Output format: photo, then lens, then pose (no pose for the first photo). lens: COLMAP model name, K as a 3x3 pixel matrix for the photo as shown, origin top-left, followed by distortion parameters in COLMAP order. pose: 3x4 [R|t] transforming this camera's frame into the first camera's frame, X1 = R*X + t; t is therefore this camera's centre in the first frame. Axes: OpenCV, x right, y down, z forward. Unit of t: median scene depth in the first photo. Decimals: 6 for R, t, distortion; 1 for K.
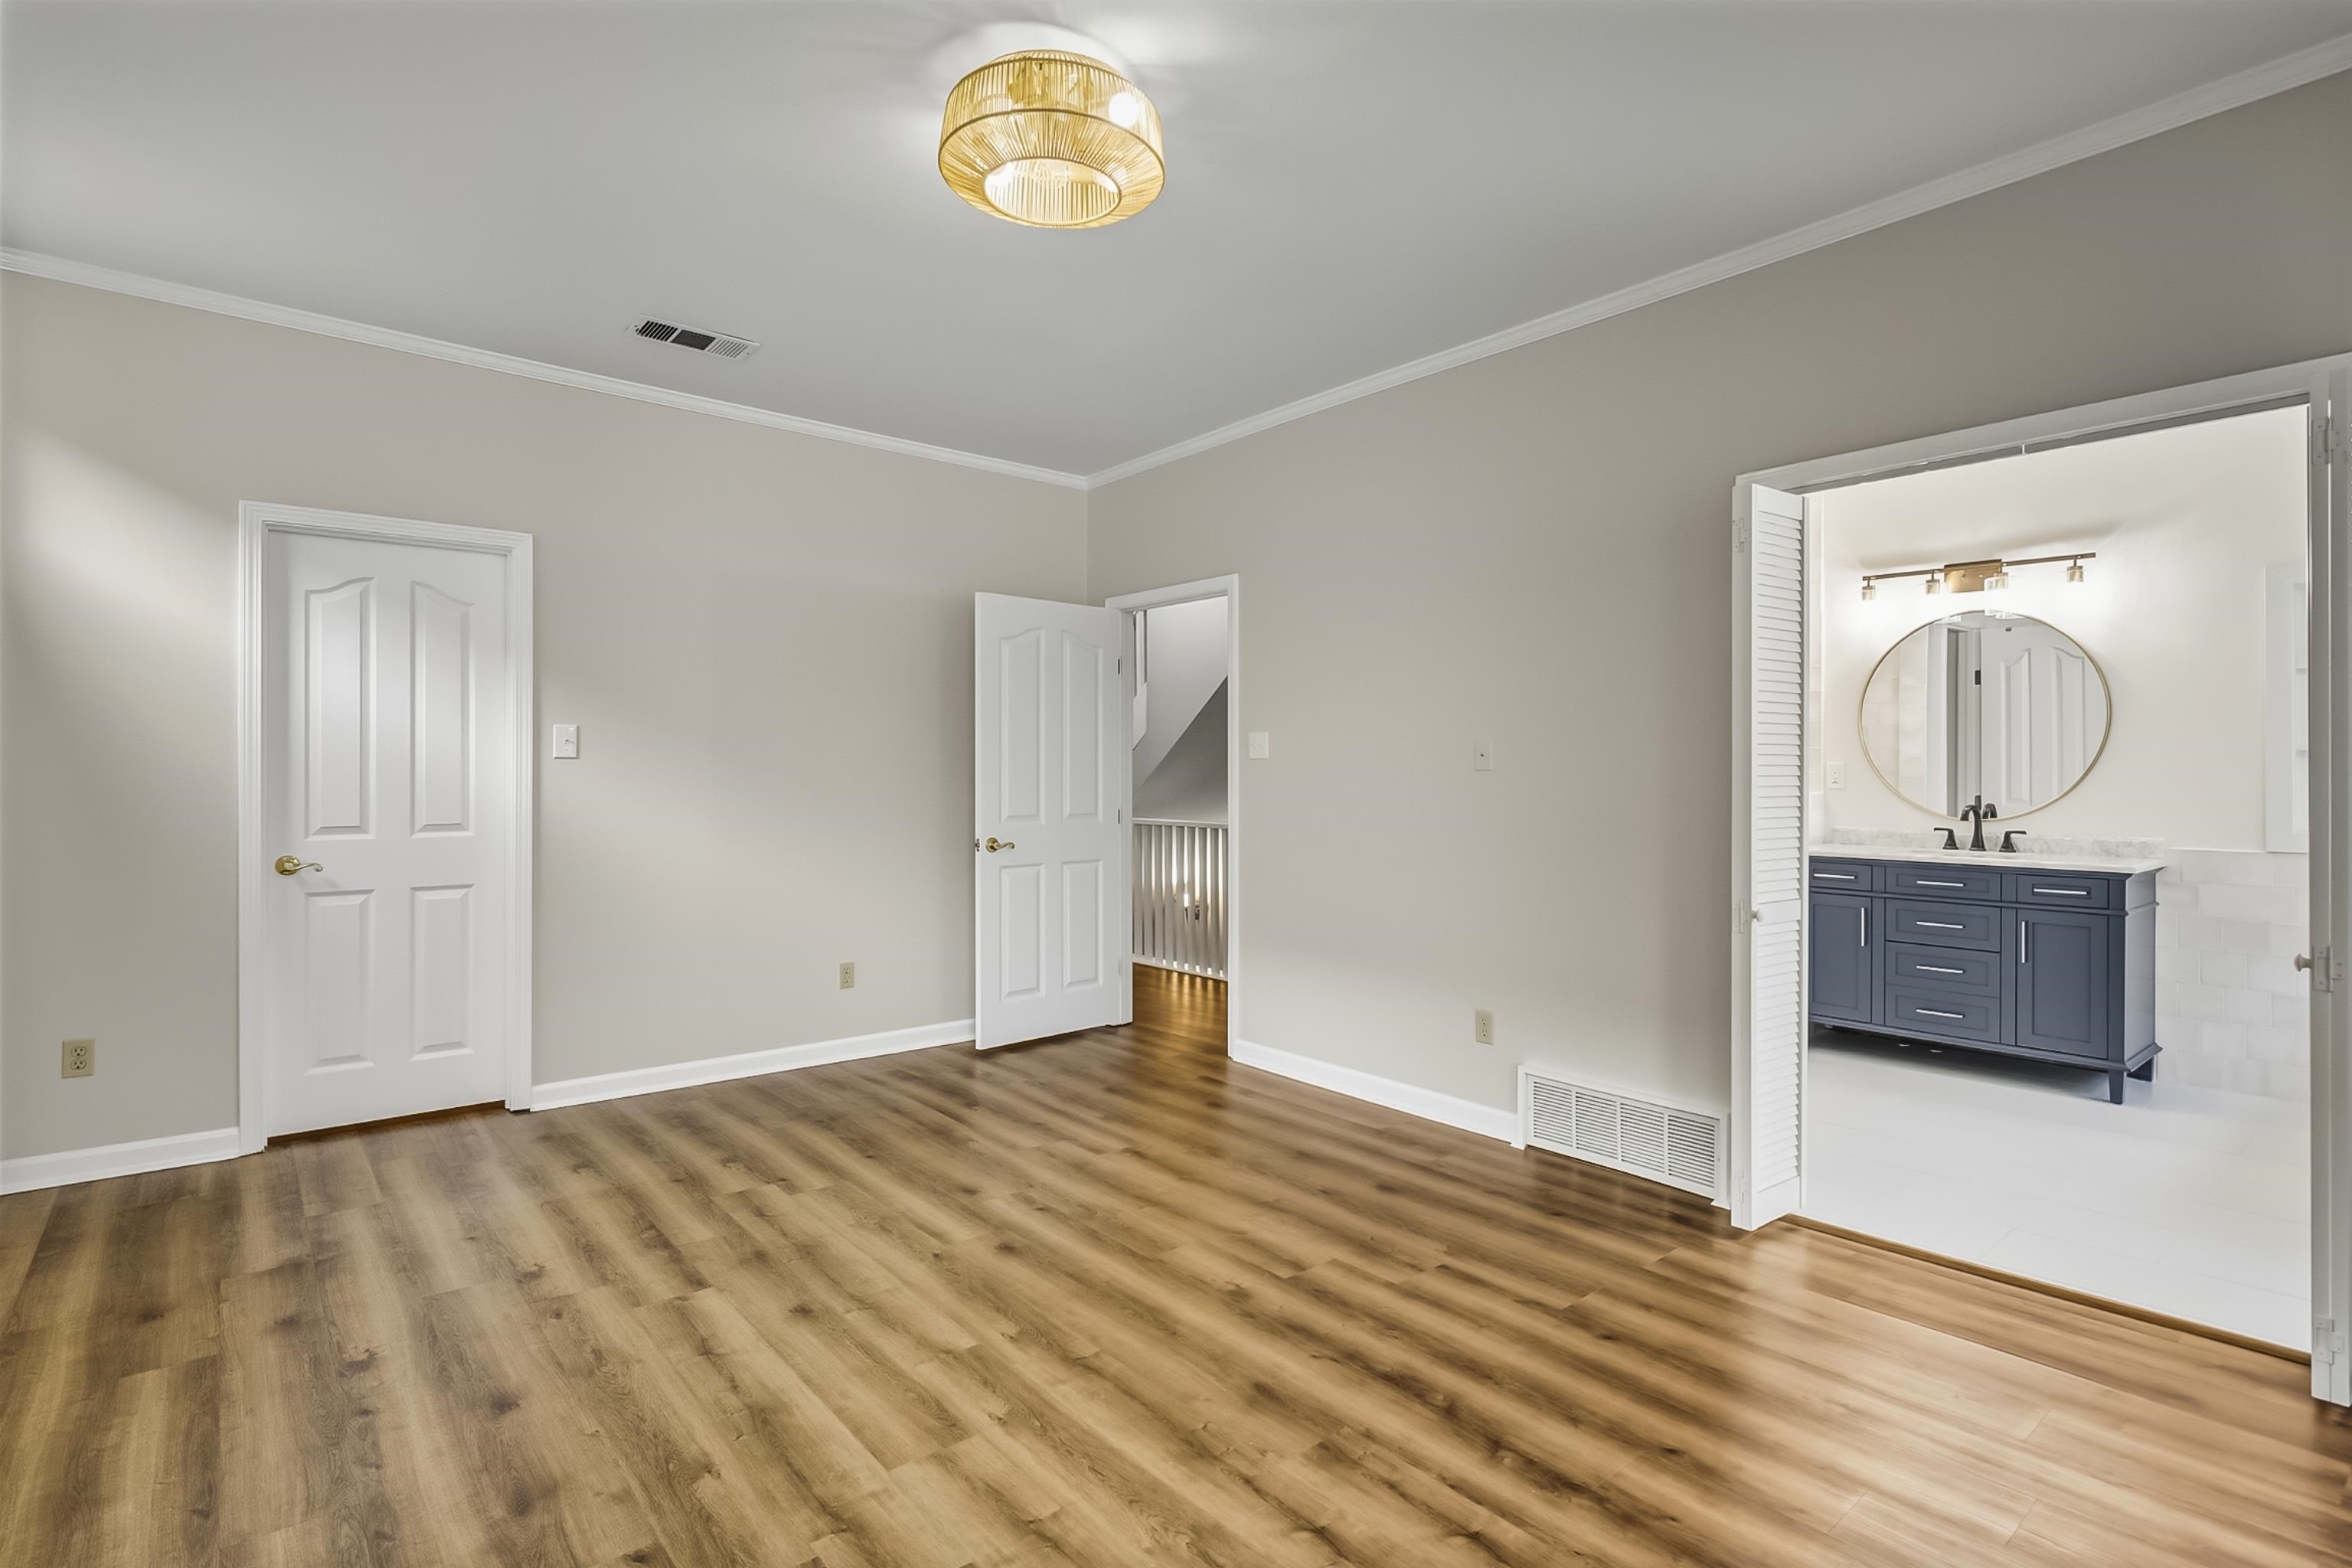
lens RADIAL K [[1143.0, 0, 1153.7], [0, 1143.0, 771.1], [0, 0, 1]] dist [-0.002179, -0.002318]
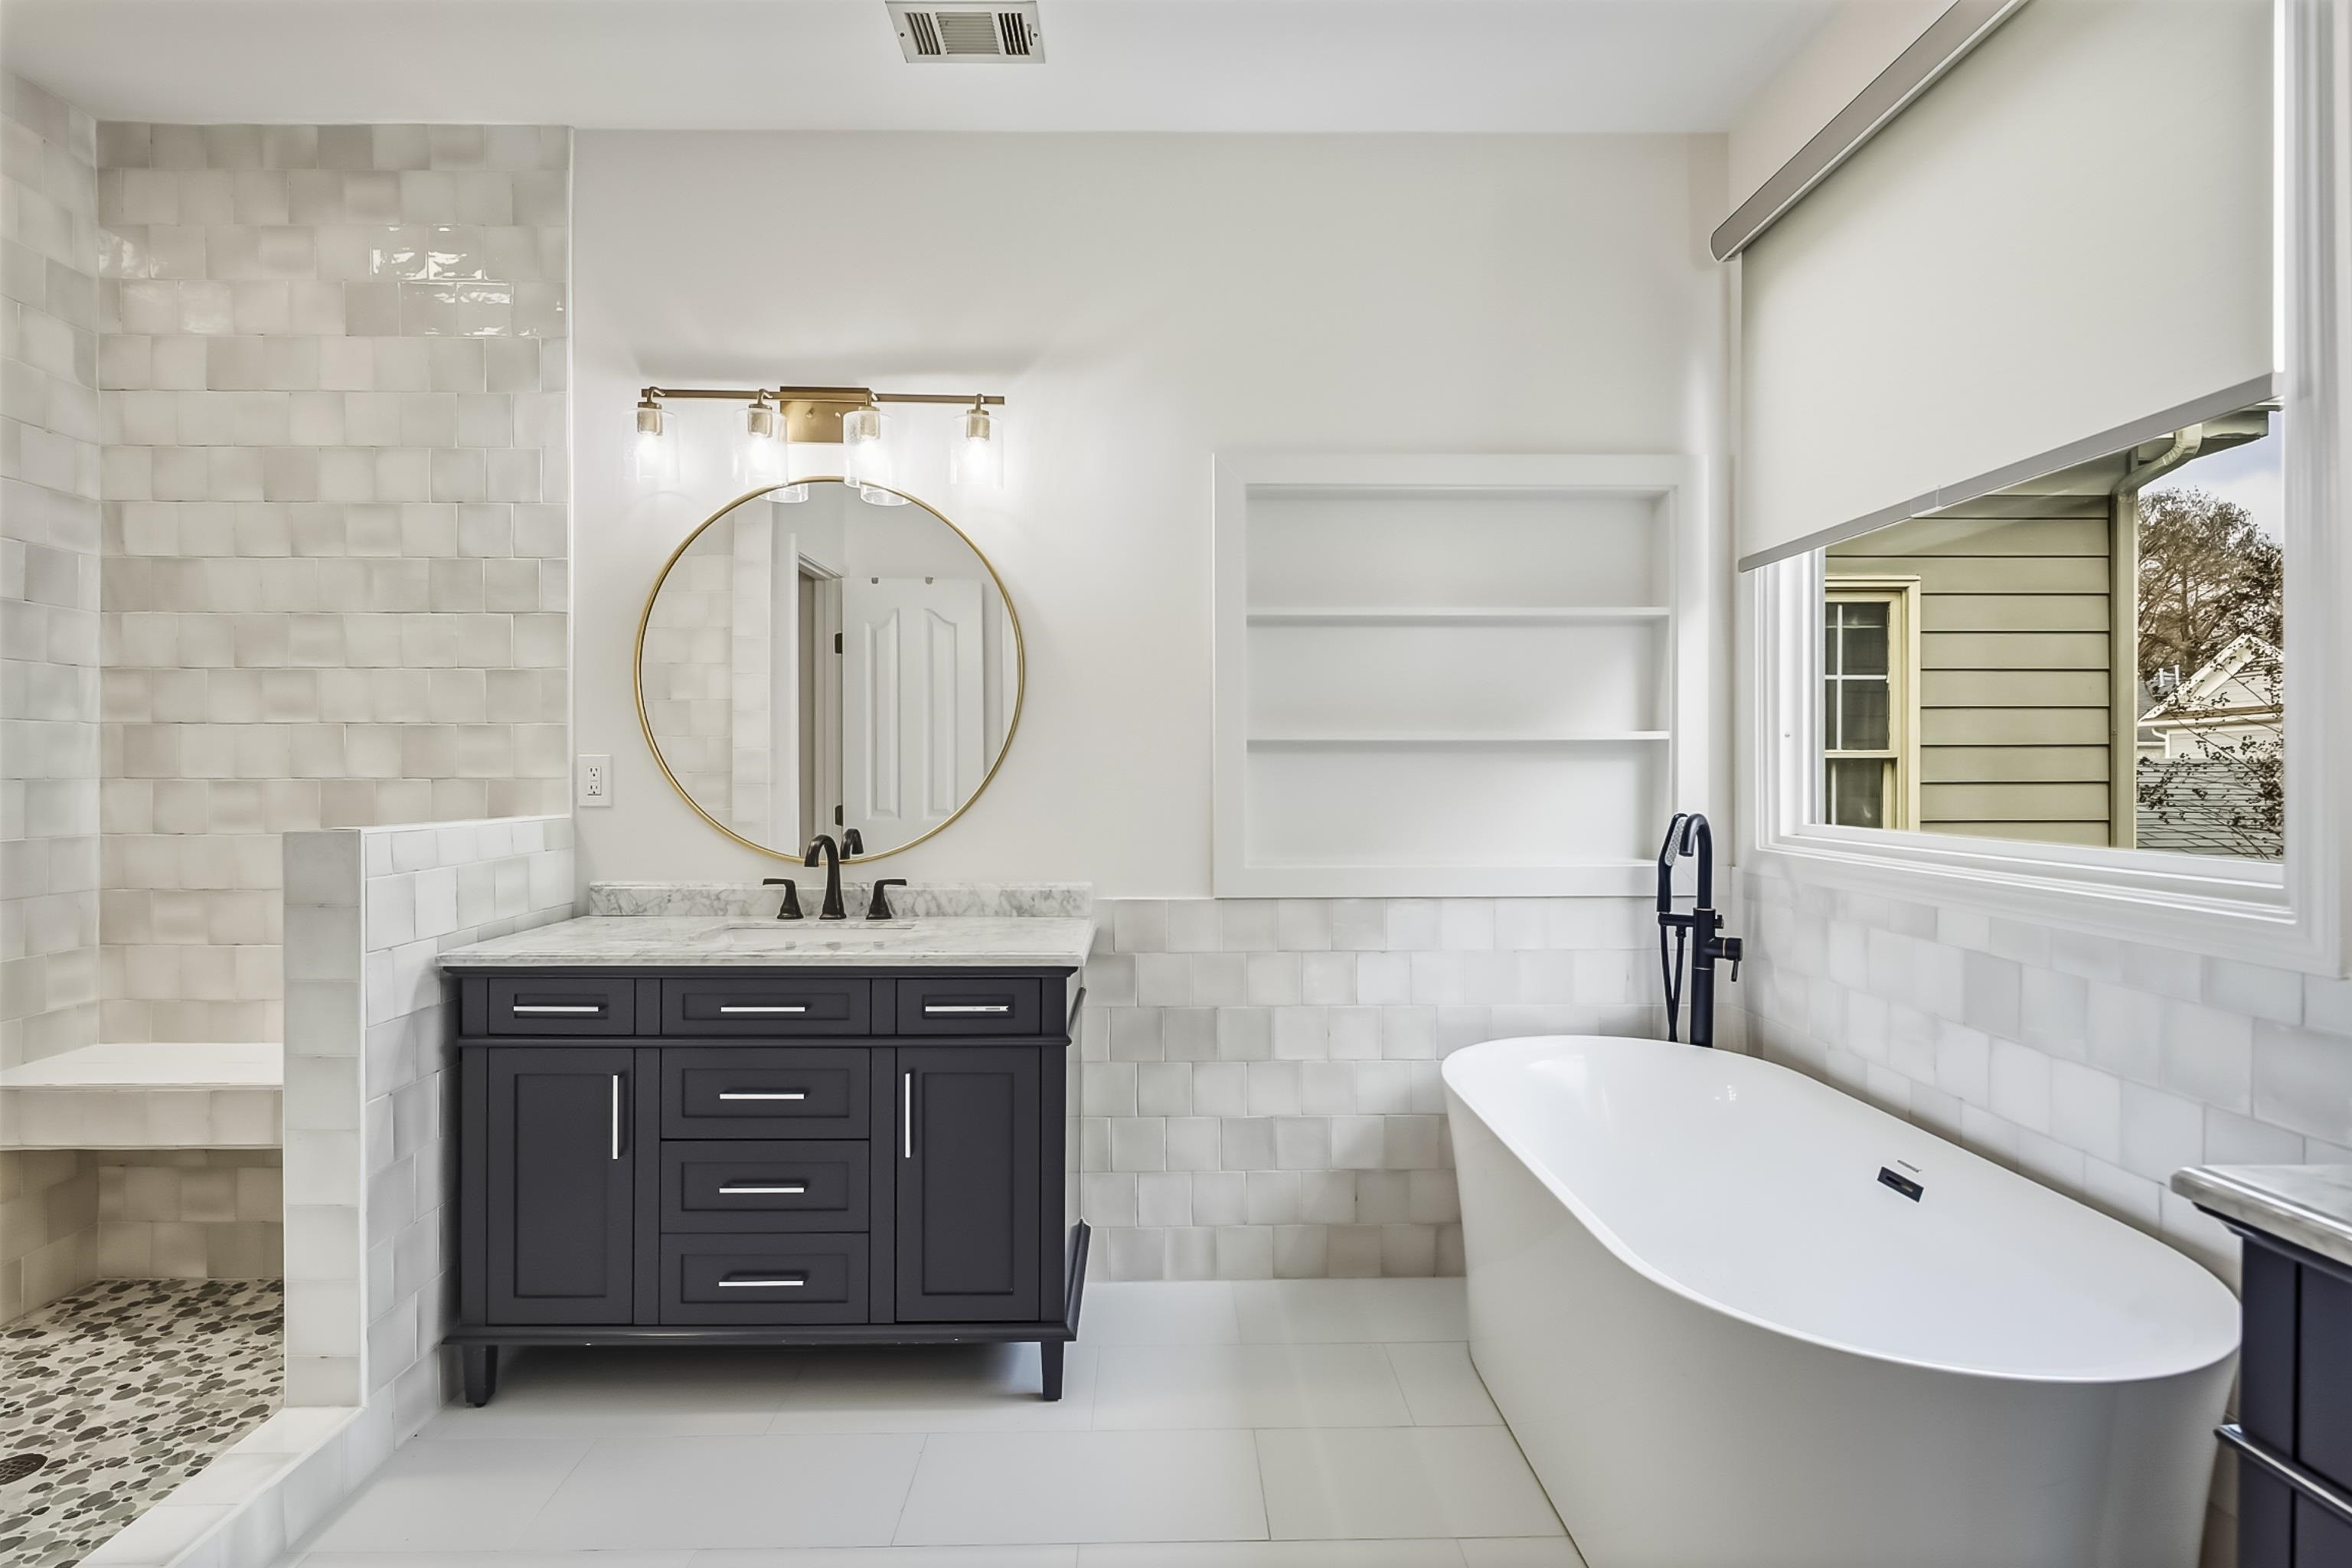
lens RADIAL K [[1143.0, 0, 1163.0], [0, 1143.0, 778.7], [0, 0, 1]] dist [-0.002179, -0.002318]
pose [[0.623434, -0.002961, 0.781871, 0.401934], [-0.000958, 0.999989, 0.004551, 0.000674], [-0.781876, -0.003587, 0.623424, 0.547907]]
